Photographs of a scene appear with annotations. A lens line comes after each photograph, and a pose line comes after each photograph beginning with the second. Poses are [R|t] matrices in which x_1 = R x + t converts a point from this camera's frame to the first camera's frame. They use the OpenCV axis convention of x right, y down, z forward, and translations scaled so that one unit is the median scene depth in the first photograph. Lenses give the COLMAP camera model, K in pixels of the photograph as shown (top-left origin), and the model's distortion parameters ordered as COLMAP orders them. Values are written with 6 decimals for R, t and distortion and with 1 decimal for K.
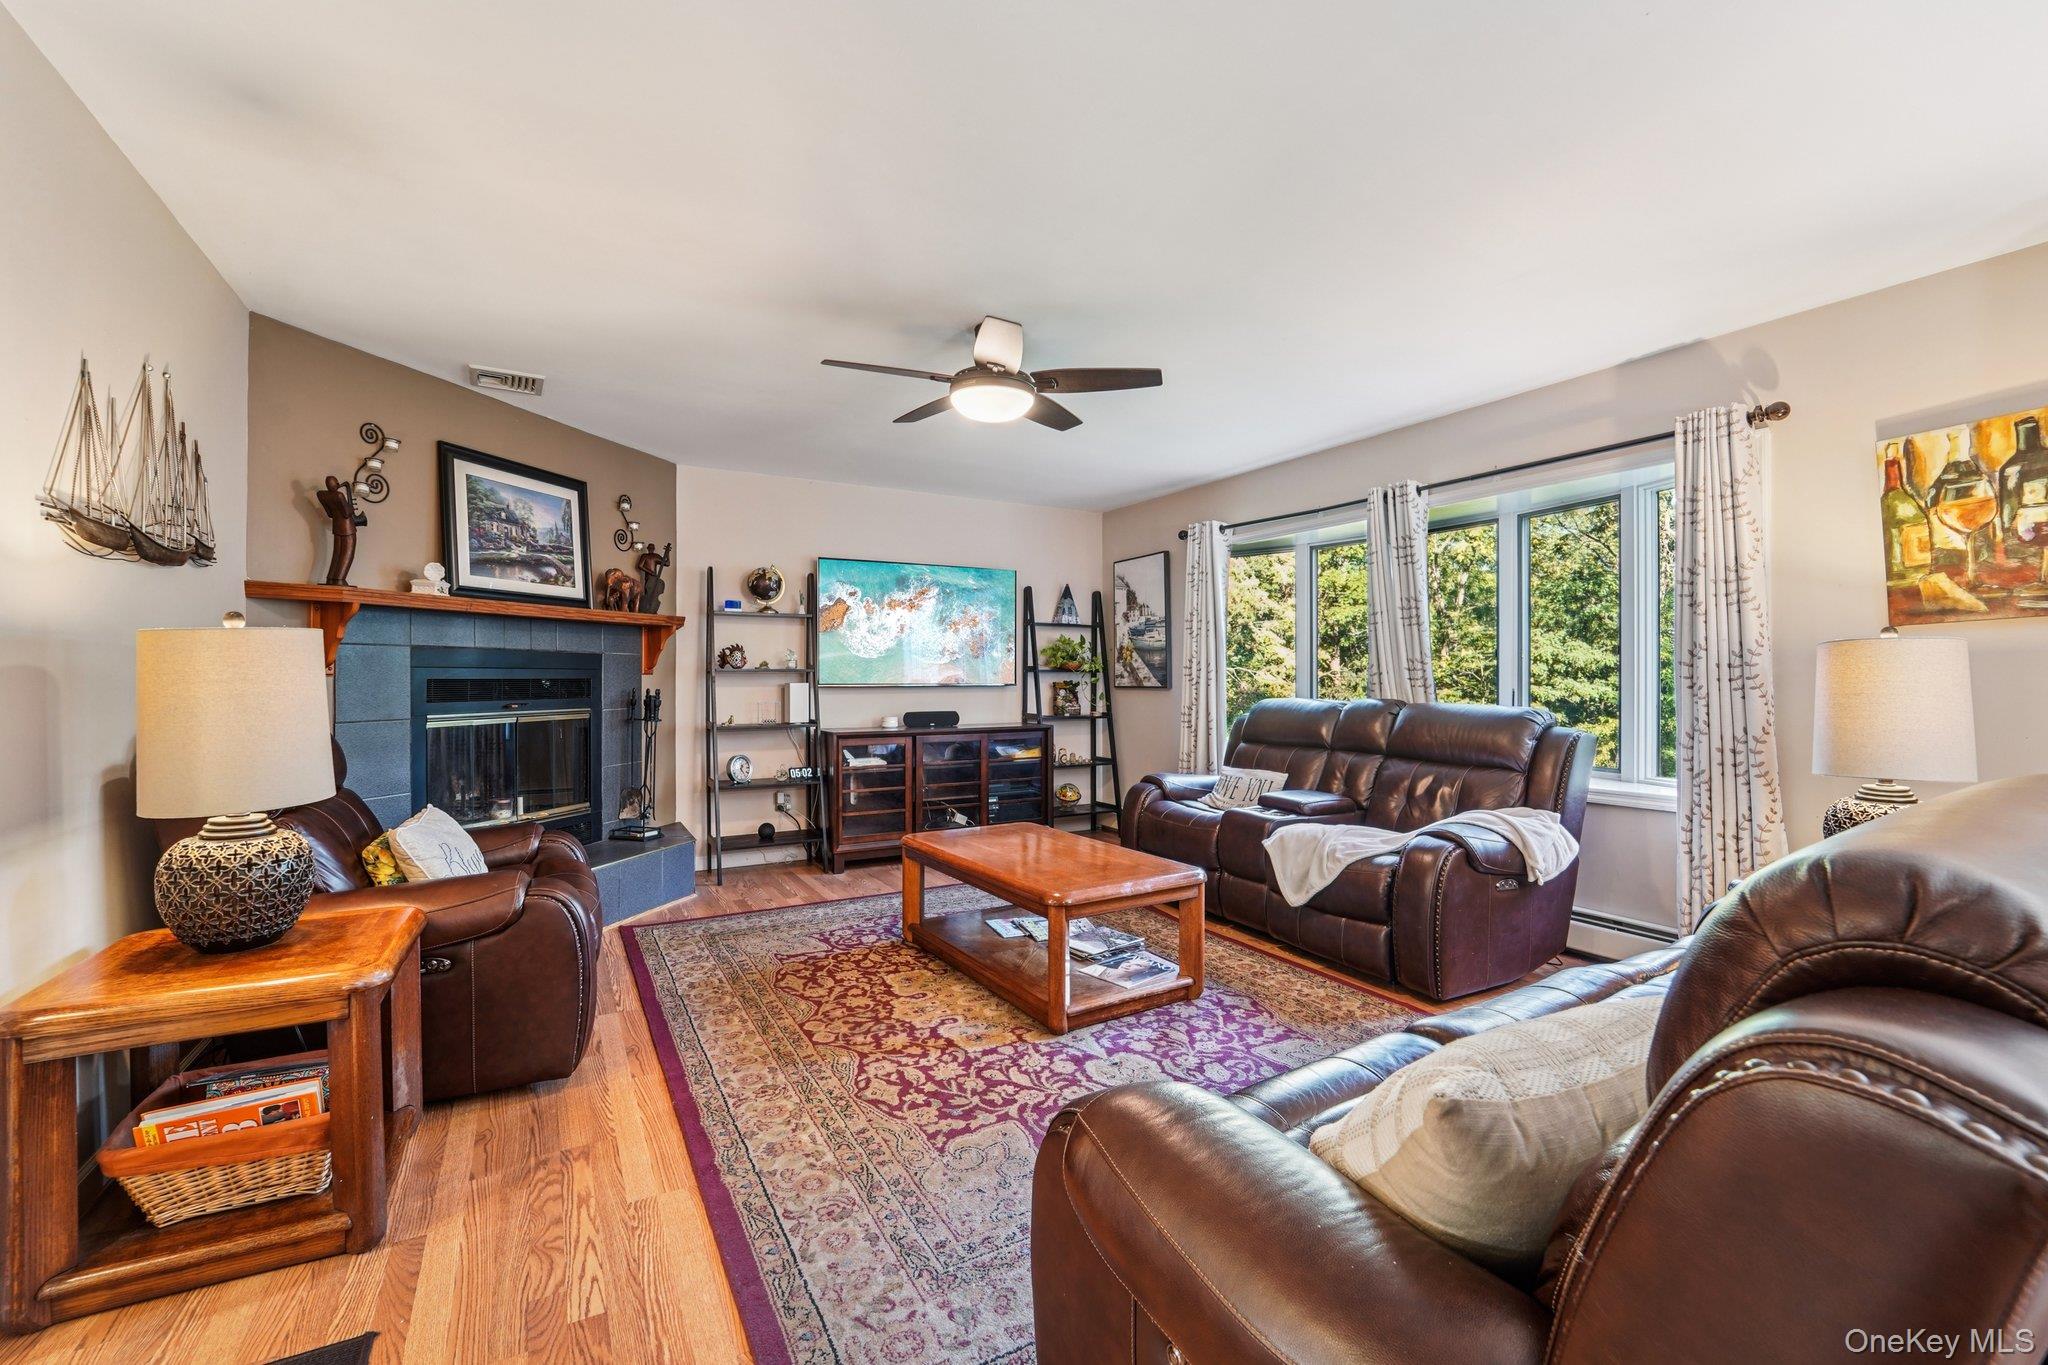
lens RADIAL K [[834.0, 0, 1032.2], [0, 834.0, 684.3], [0, 0, 1]] dist [-0.021329, -0.000035]
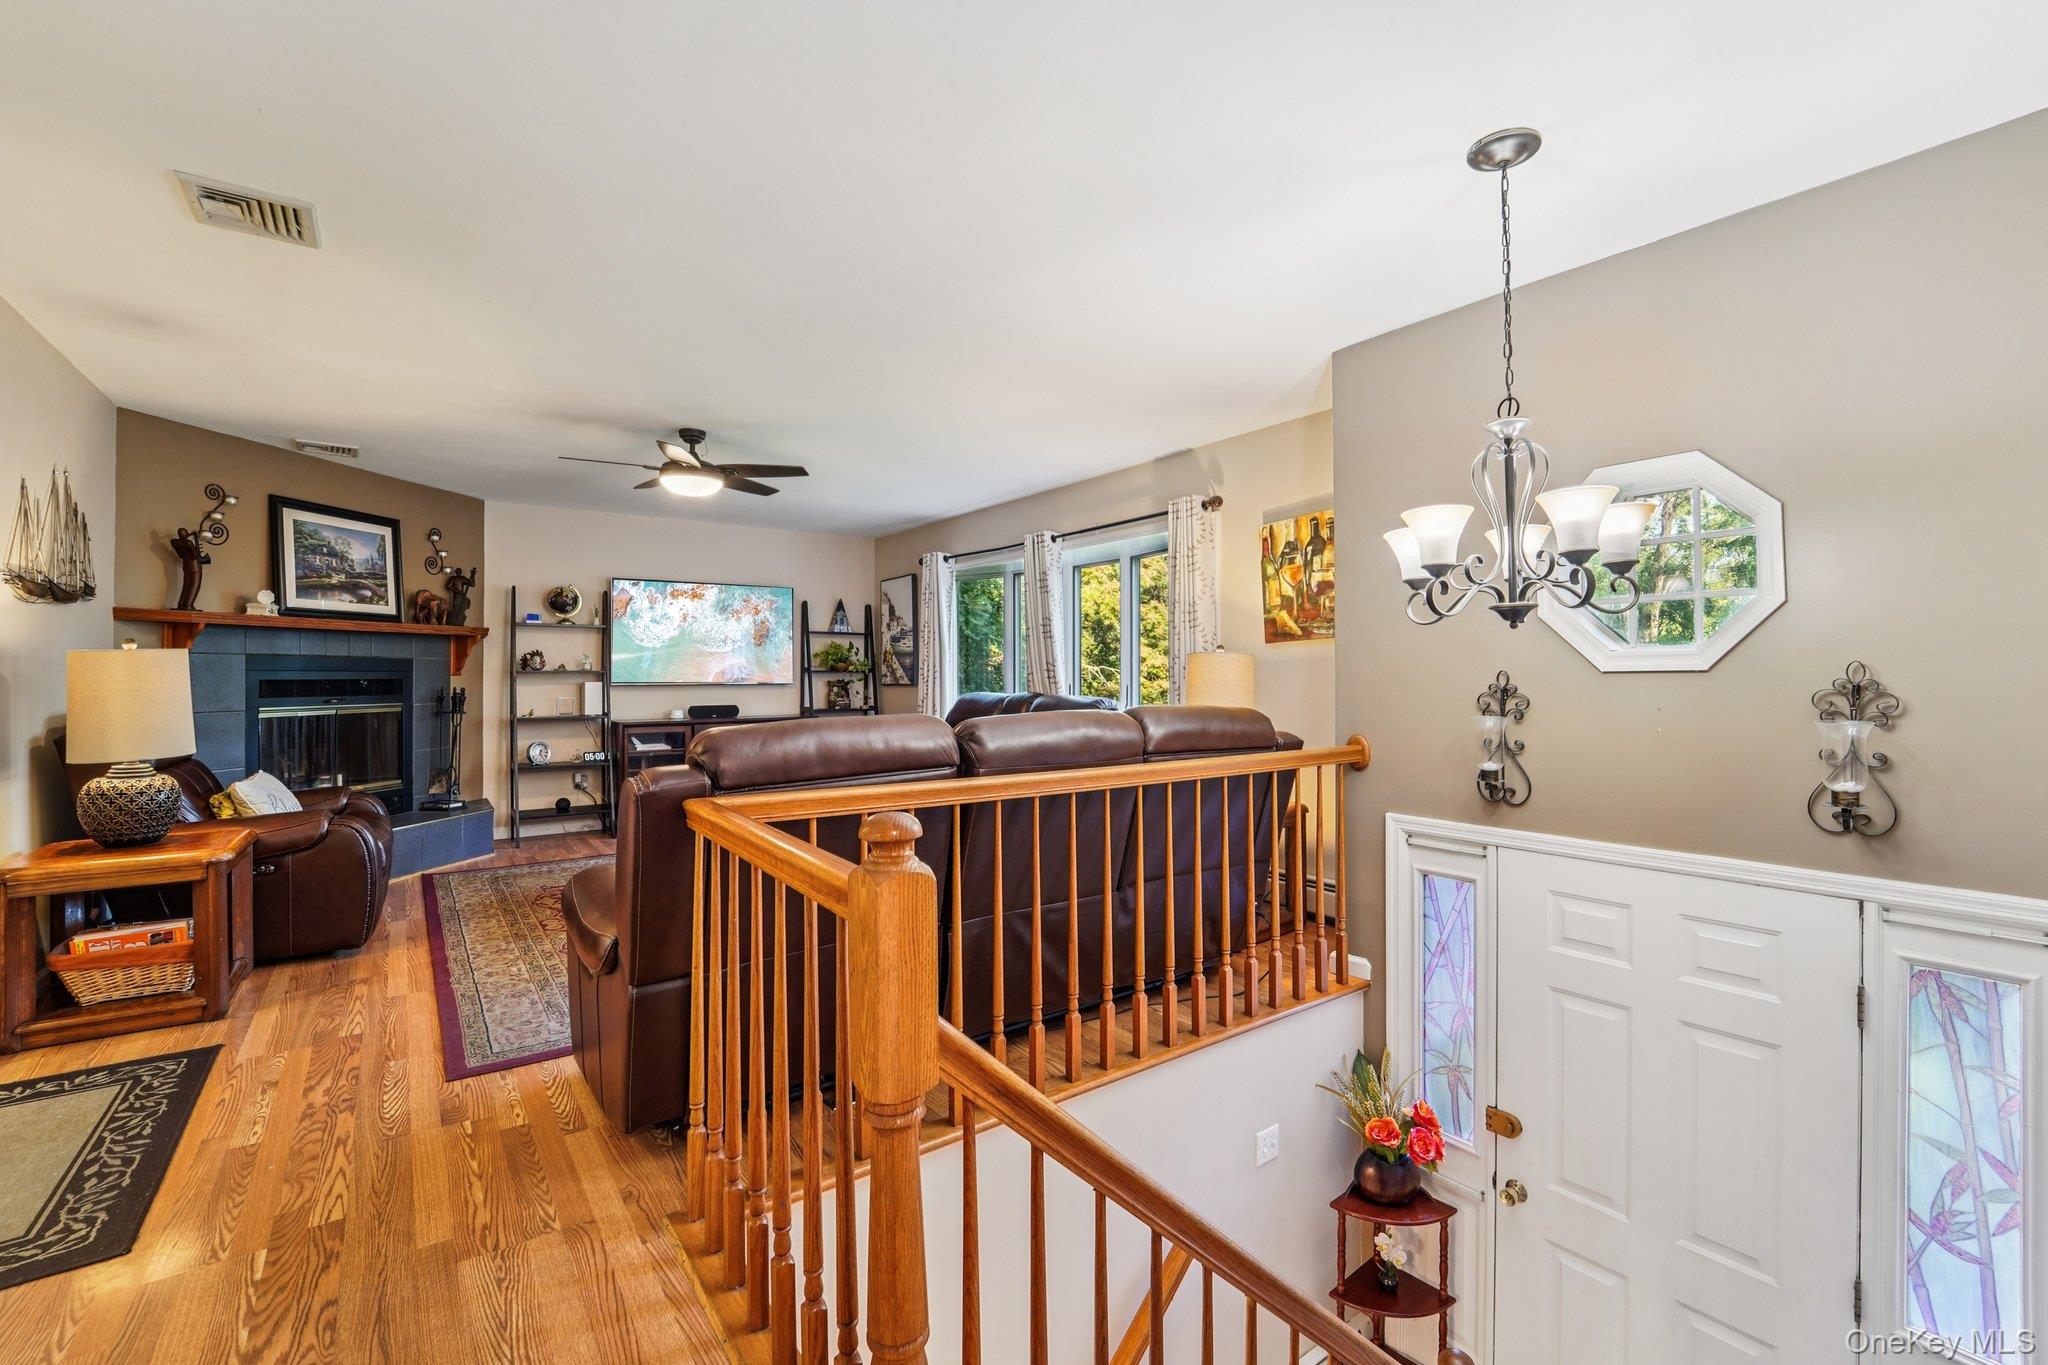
lens RADIAL K [[834.0, 0, 1018.1], [0, 834.0, 673.5], [0, 0, 1]] dist [-0.021329, -0.000035]
pose [[0.993552, -0.001948, 0.113358, 0.341915], [0.003232, 0.999933, -0.011149, 0.002361], [-0.113328, 0.011444, 0.993492, -0.462840]]
